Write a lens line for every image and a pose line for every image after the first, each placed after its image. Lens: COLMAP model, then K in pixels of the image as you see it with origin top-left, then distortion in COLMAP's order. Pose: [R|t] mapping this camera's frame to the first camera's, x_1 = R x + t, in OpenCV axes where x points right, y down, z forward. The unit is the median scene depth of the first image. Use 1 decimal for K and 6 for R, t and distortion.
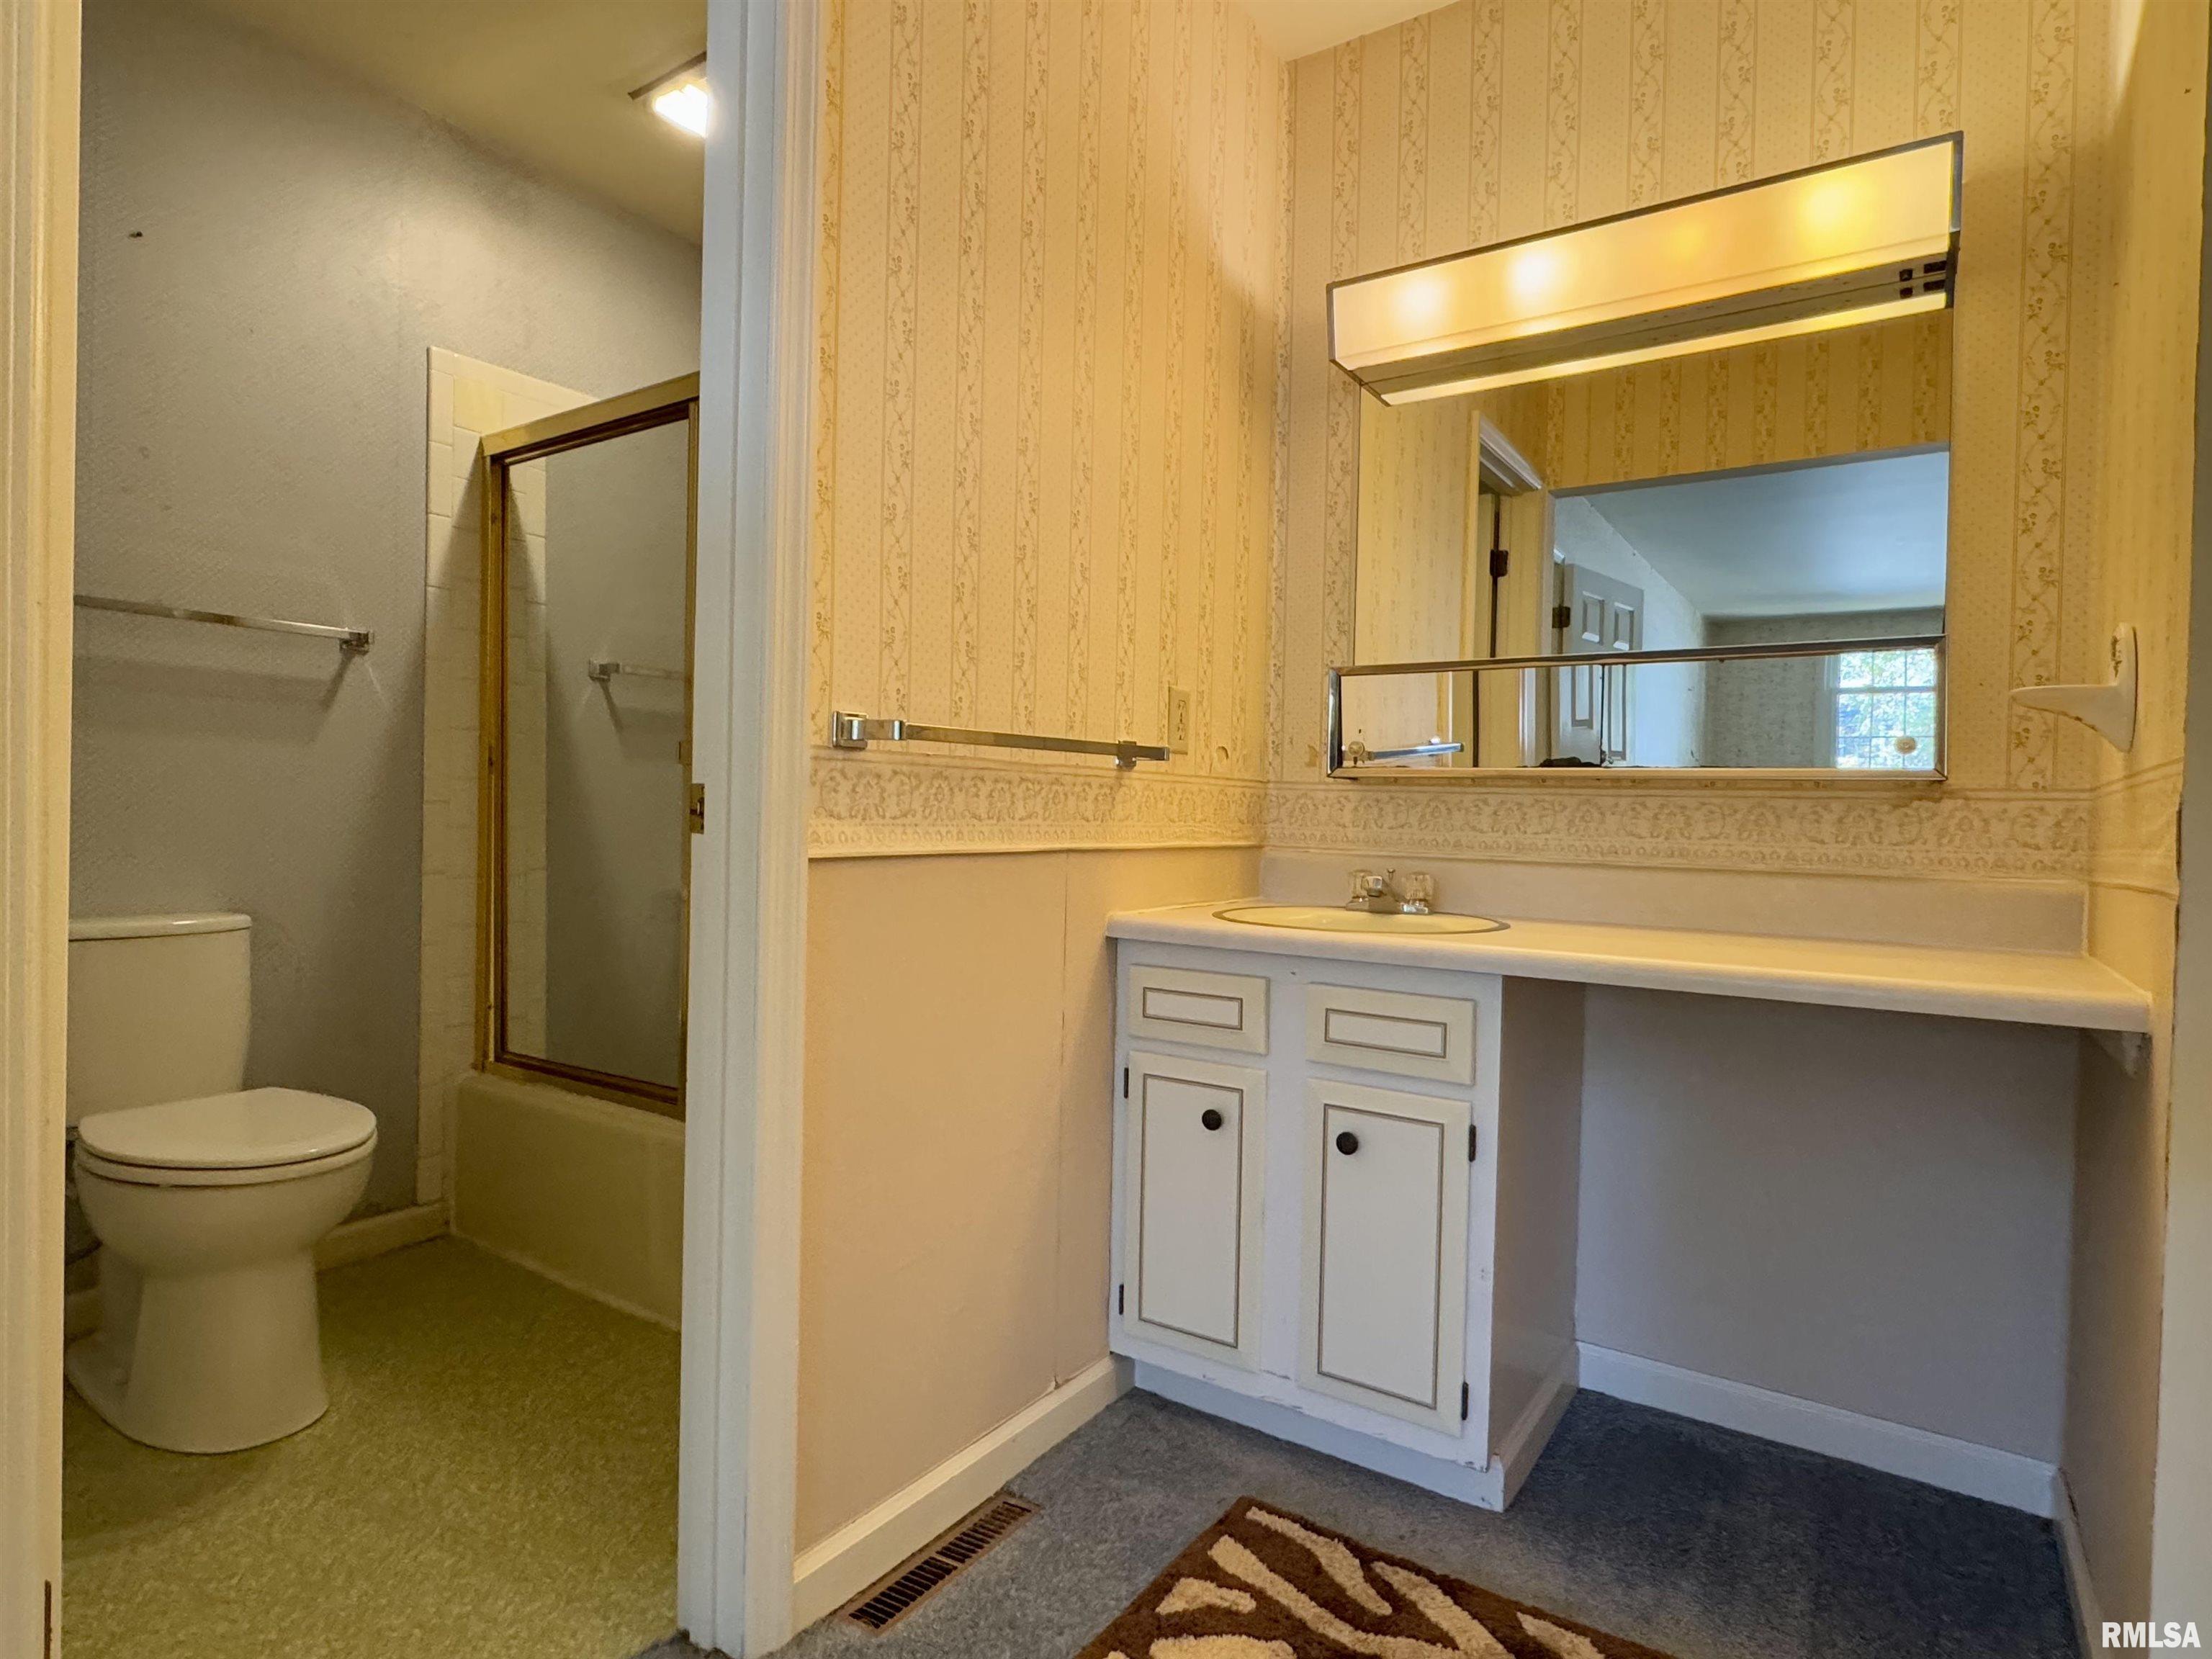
lens RADIAL K [[1203.2, 0, 1106.0], [0, 1203.2, 829.5], [0, 0, 1]] dist [0.012872, -0.000432]
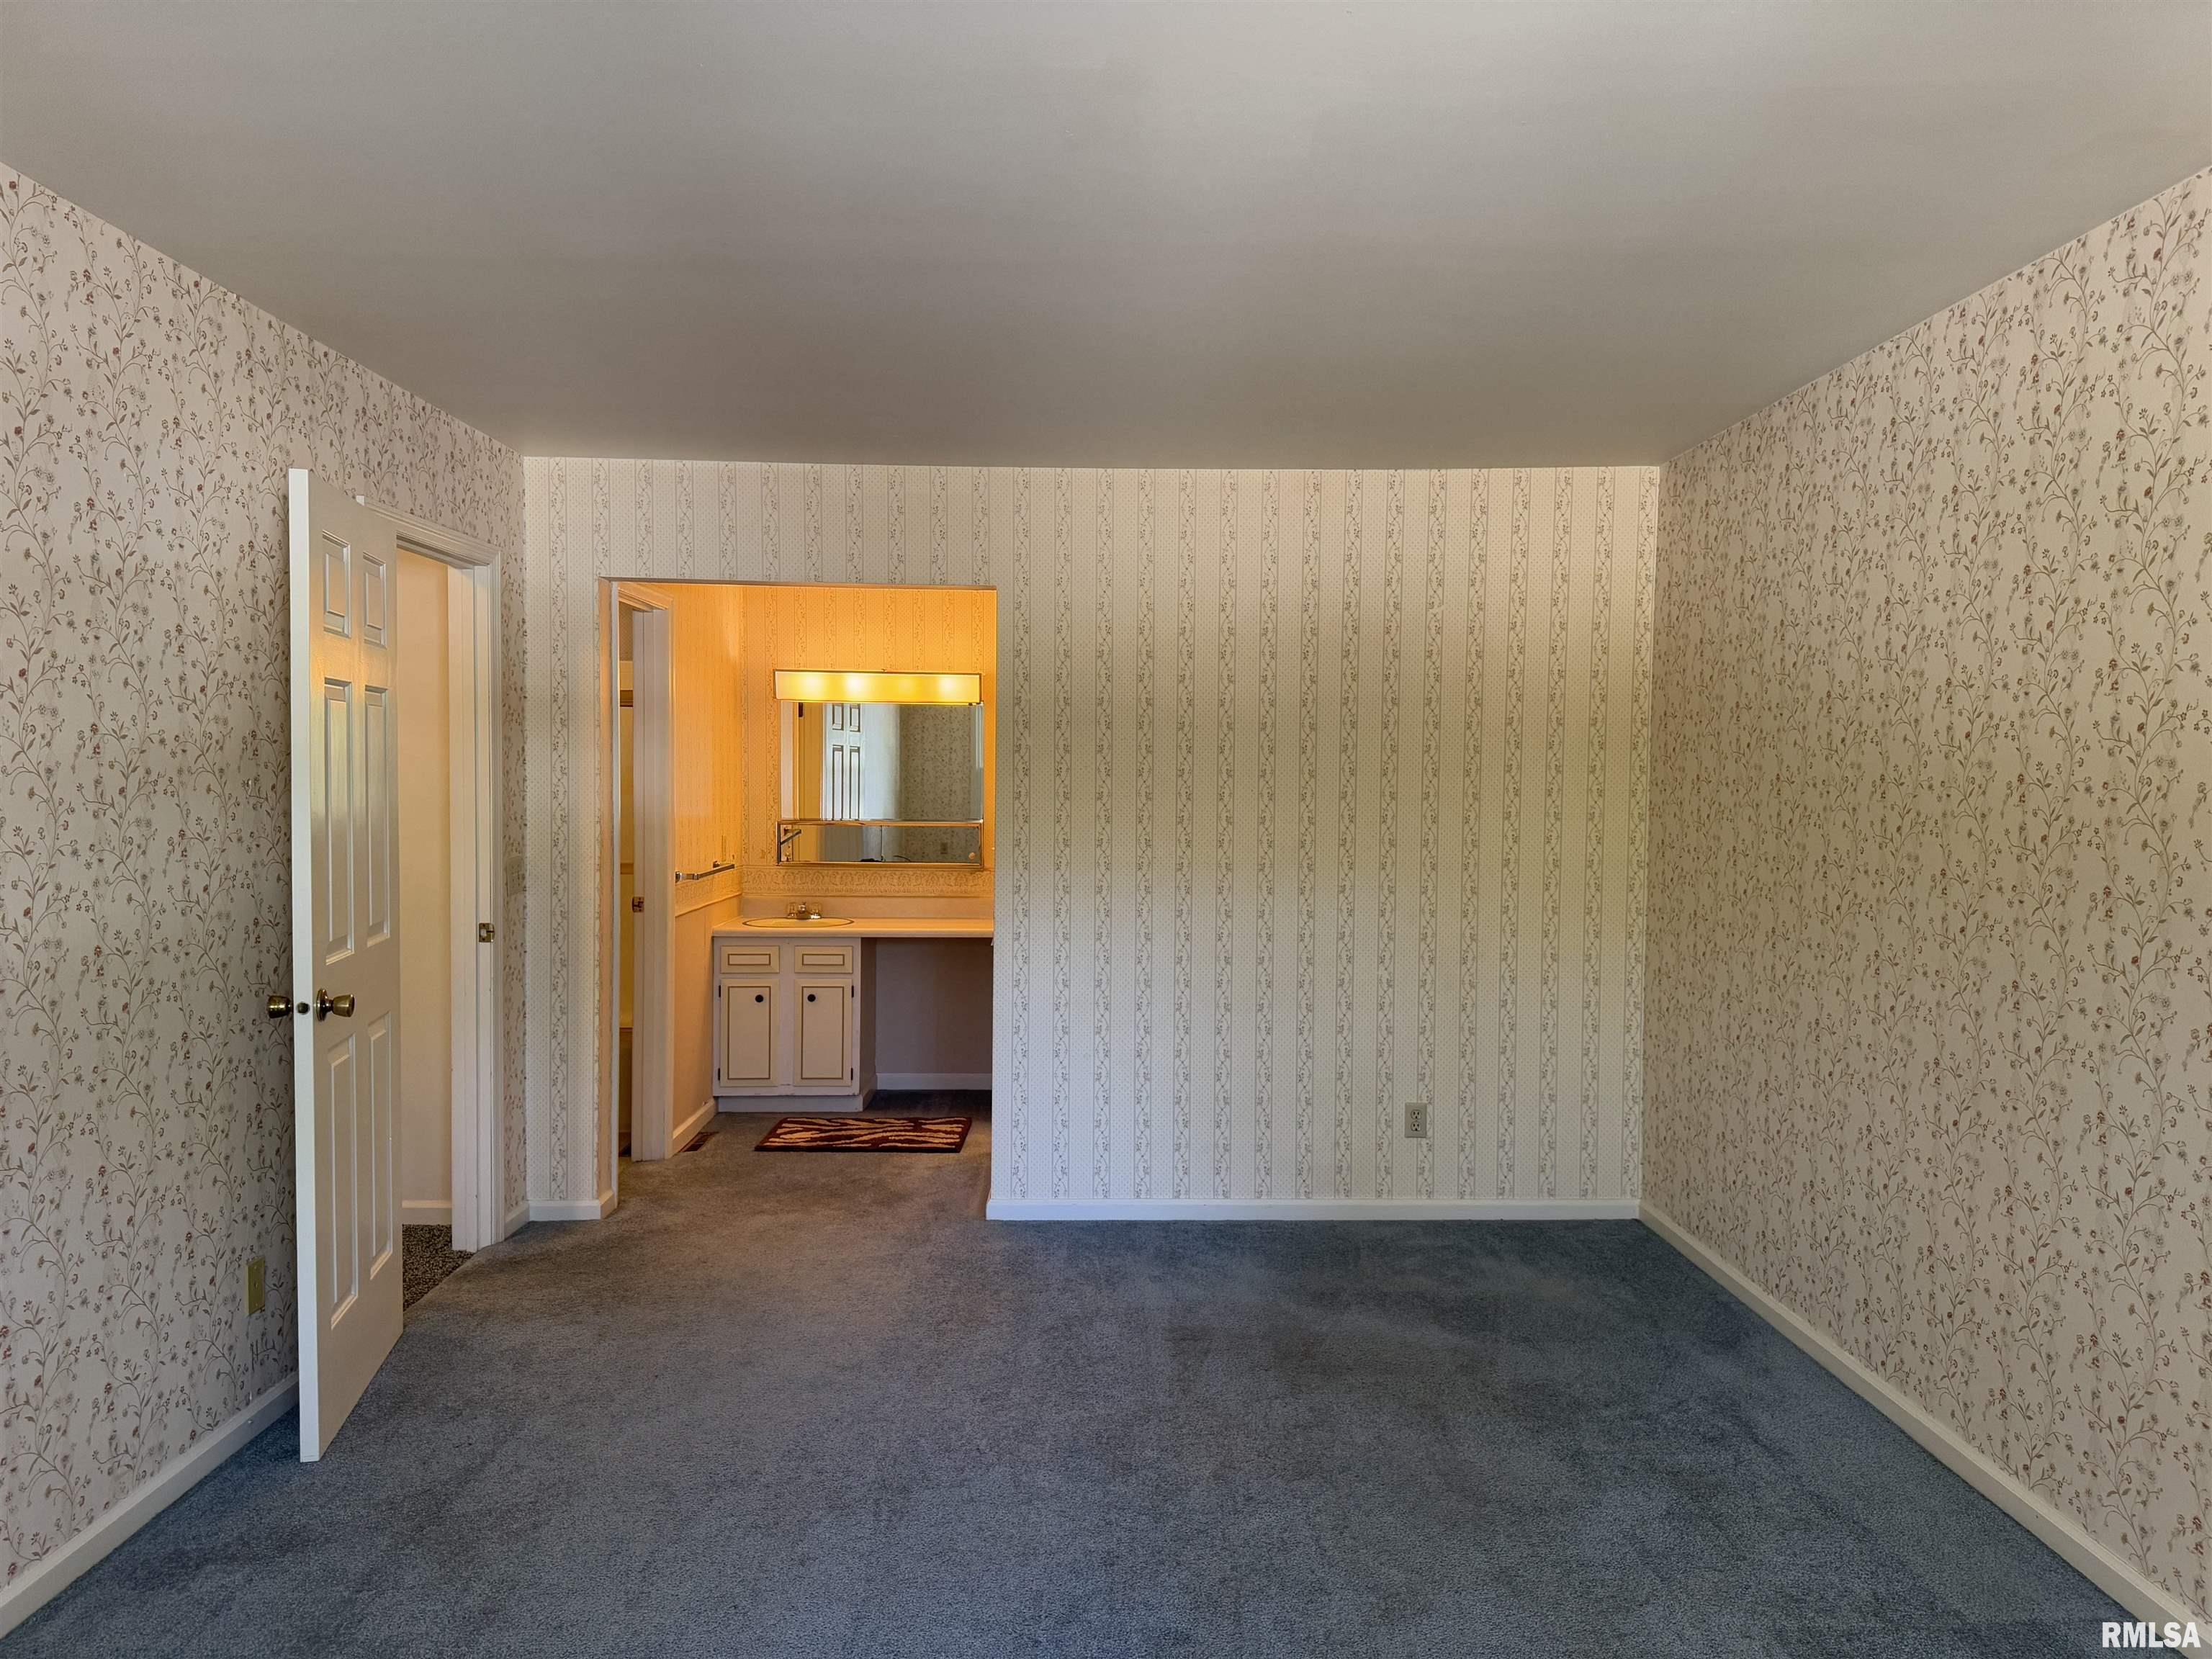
lens RADIAL K [[1539.7, 0, 1106.0], [0, 1539.7, 829.5], [0, 0, 1]] dist [0.000000, -0.000028]
pose [[0.824330, -0.035128, 0.565019, -1.245842], [0.018760, 0.999220, 0.034753, -0.256857], [-0.565799, -0.018048, 0.824346, -2.372364]]
